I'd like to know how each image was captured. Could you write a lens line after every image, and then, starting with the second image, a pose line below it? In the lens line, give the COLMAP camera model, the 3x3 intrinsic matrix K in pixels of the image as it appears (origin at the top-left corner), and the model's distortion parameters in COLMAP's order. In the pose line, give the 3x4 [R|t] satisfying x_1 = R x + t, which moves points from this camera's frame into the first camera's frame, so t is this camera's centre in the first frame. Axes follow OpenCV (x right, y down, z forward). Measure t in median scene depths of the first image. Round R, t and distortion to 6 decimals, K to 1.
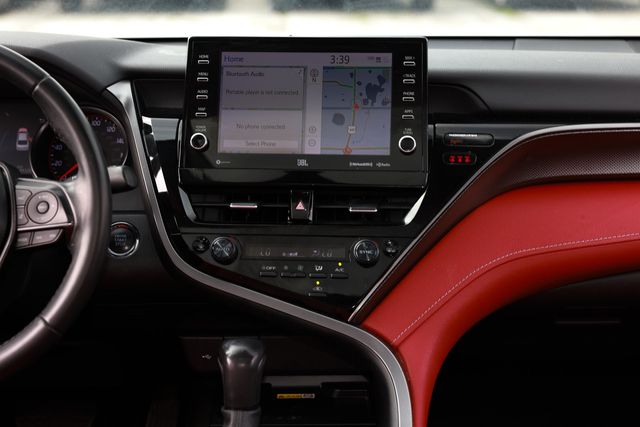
lens RADIAL K [[1230.3, 0, 334.5], [0, 1230.3, 220.8], [0, 0, 1]] dist [0.159832, 0.000000]
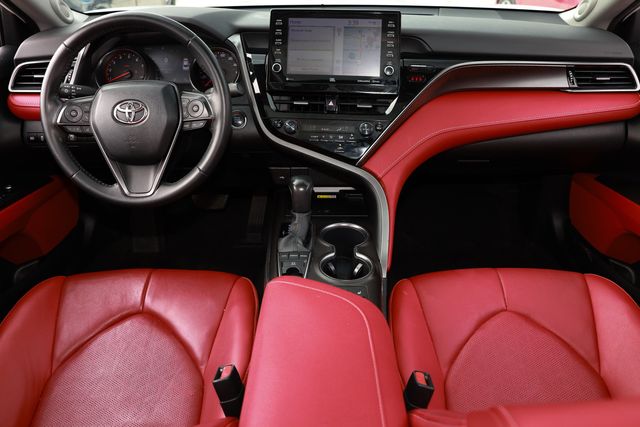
lens RADIAL K [[507.4, 0, 323.0], [0, 507.4, 213.7], [0, 0, 1]] dist [-0.102750, 0.090593]
pose [[0.999955, 0.008071, -0.004959, -0.034853], [-0.006477, 0.964545, 0.263840, -0.053045], [0.006912, -0.263796, 0.964554, 0.208778]]
